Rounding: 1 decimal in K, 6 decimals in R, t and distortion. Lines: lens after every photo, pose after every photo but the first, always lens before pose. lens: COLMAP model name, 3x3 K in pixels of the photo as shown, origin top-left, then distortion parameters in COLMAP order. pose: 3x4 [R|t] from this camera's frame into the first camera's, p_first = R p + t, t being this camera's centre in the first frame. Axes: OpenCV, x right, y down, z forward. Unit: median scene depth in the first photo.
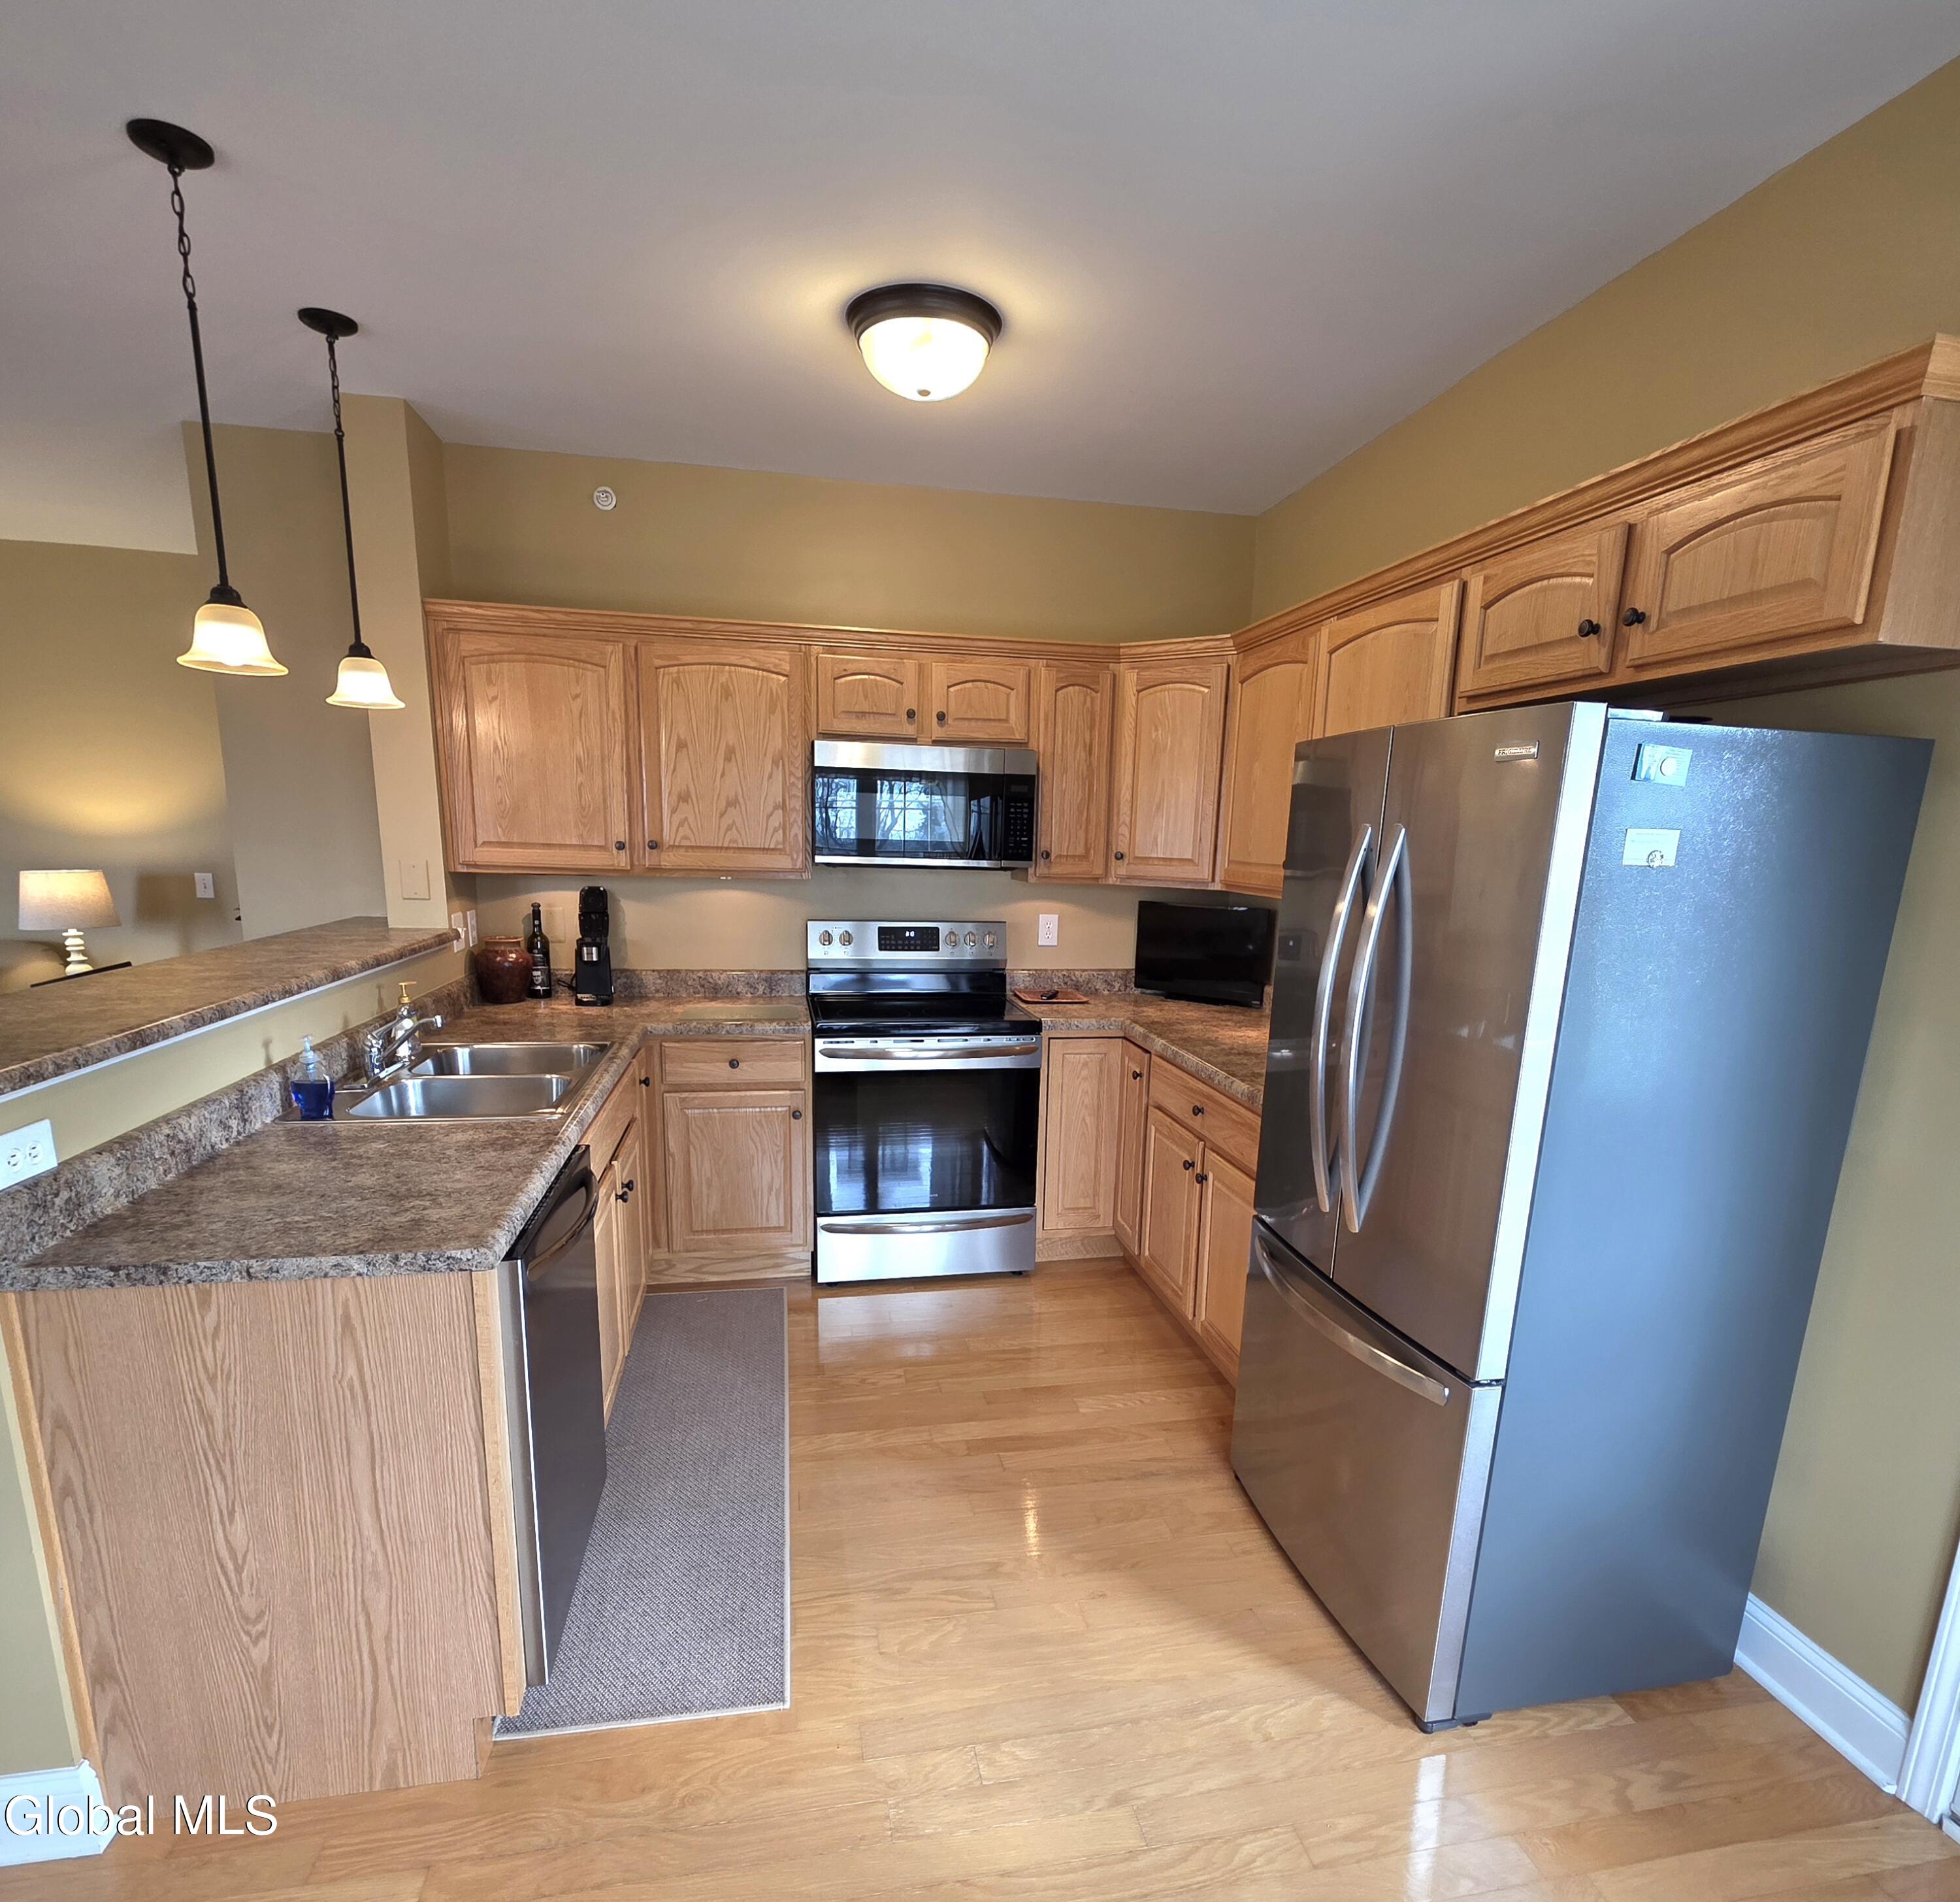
lens RADIAL K [[1047.8, 0, 983.9], [0, 1047.8, 1065.3], [0, 0, 1]] dist [-0.003268, 0.000840]
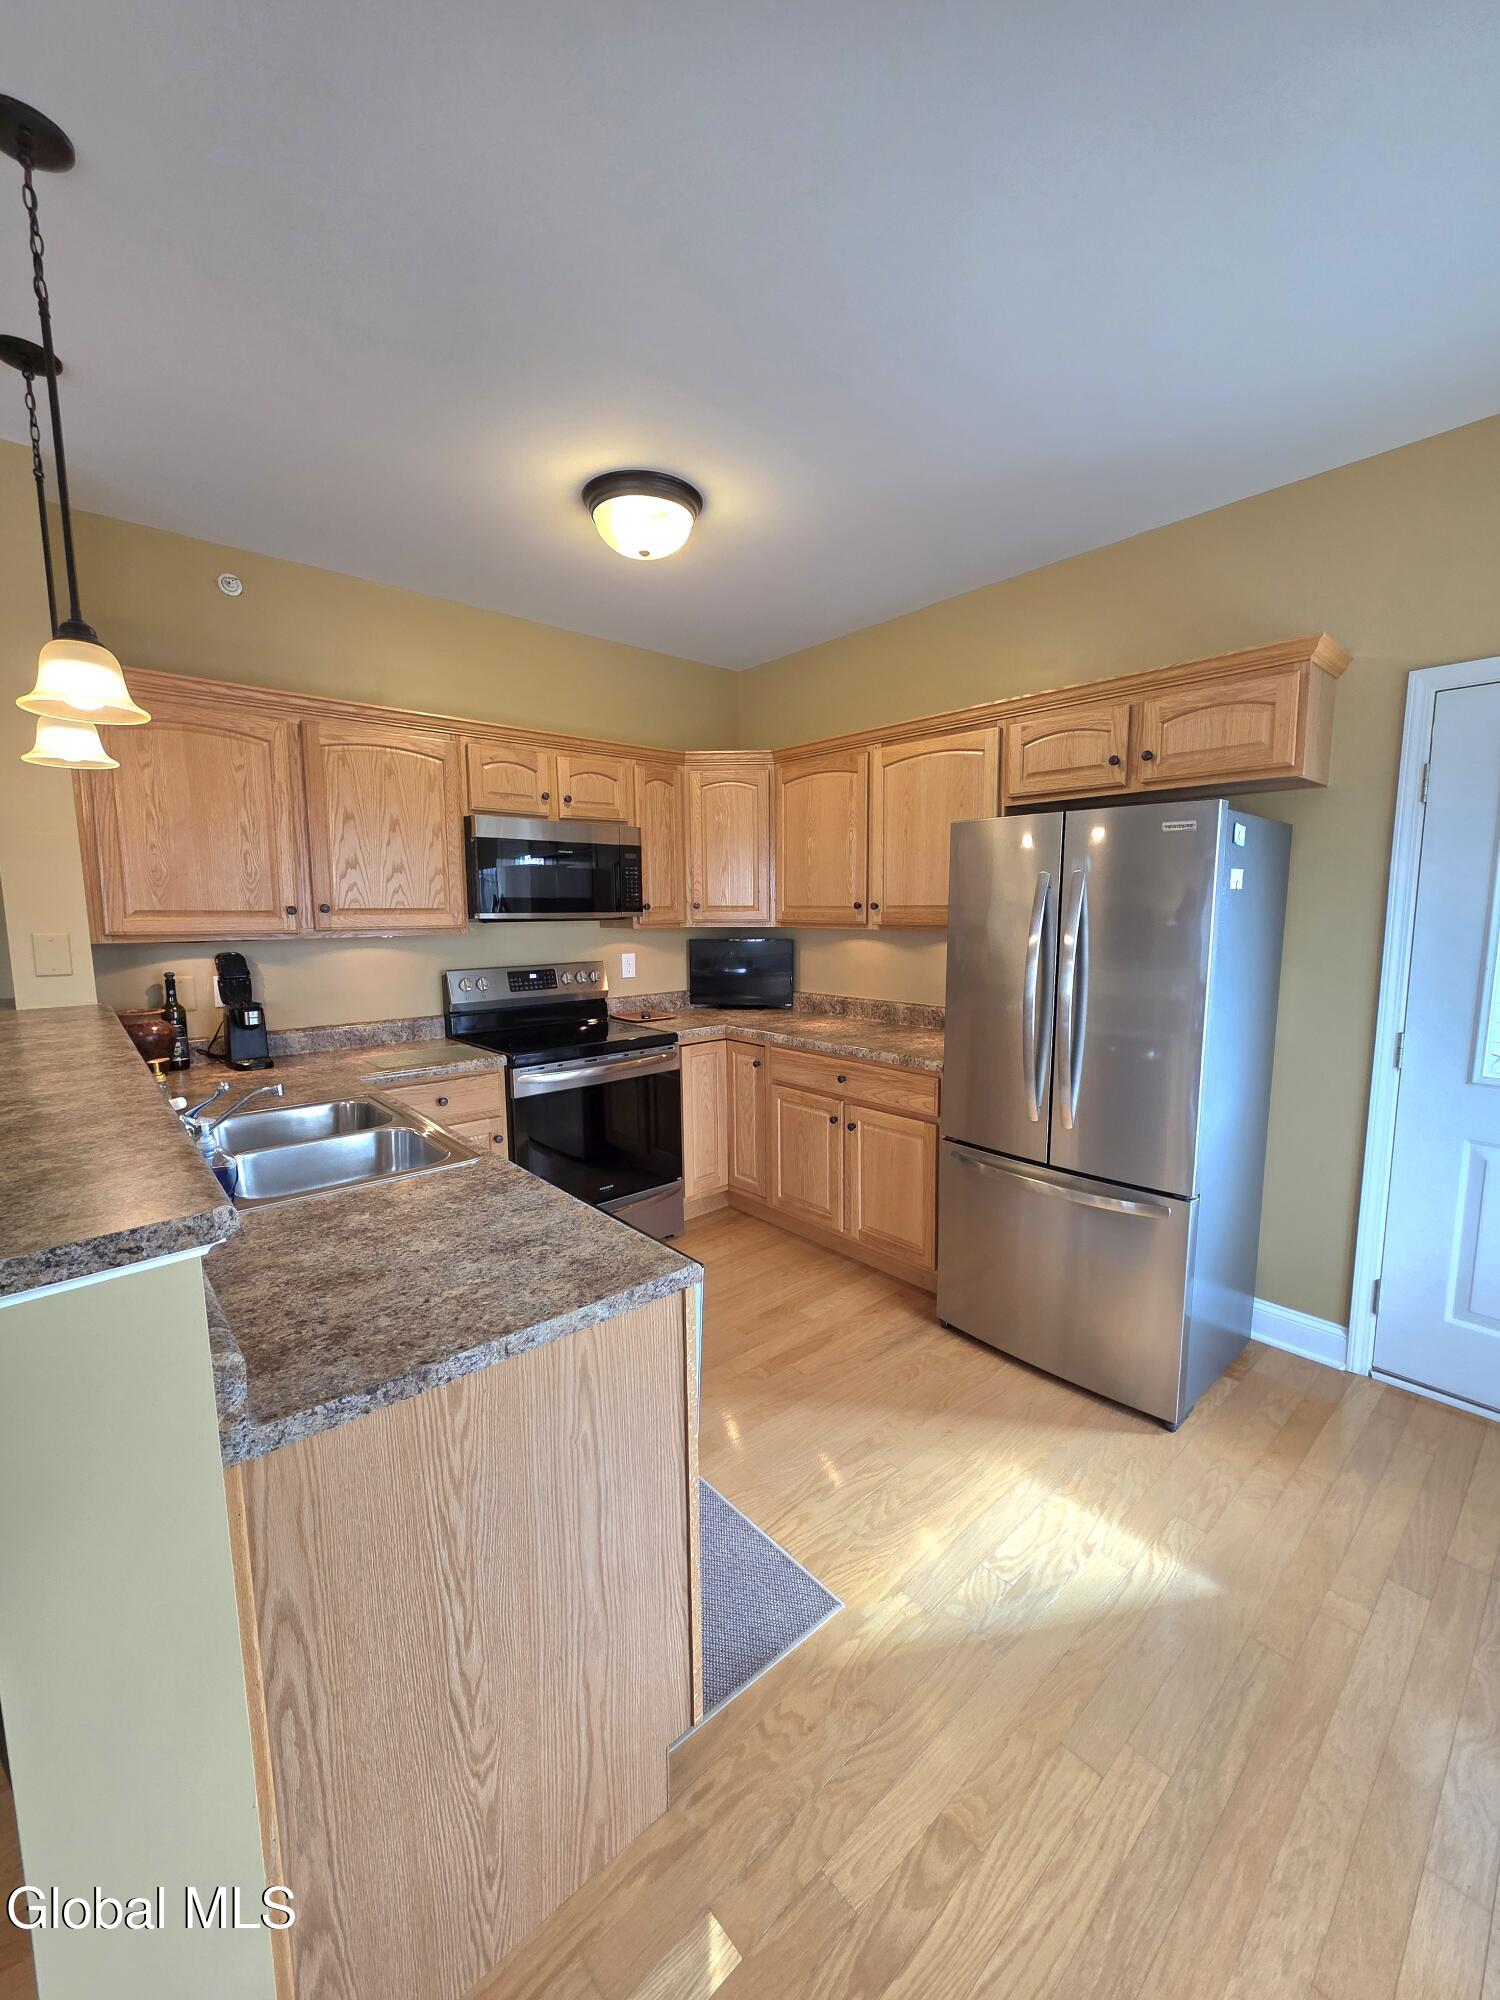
lens RADIAL K [[795.2, 0, 756.8], [0, 795.2, 1003.1], [0, 0, 1]] dist [-0.002007, 0.001106]
pose [[0.860550, -0.093239, 0.500760, -0.547666], [0.135738, 0.989531, -0.049018, -0.027504], [-0.490947, 0.110154, 0.864197, 0.161836]]
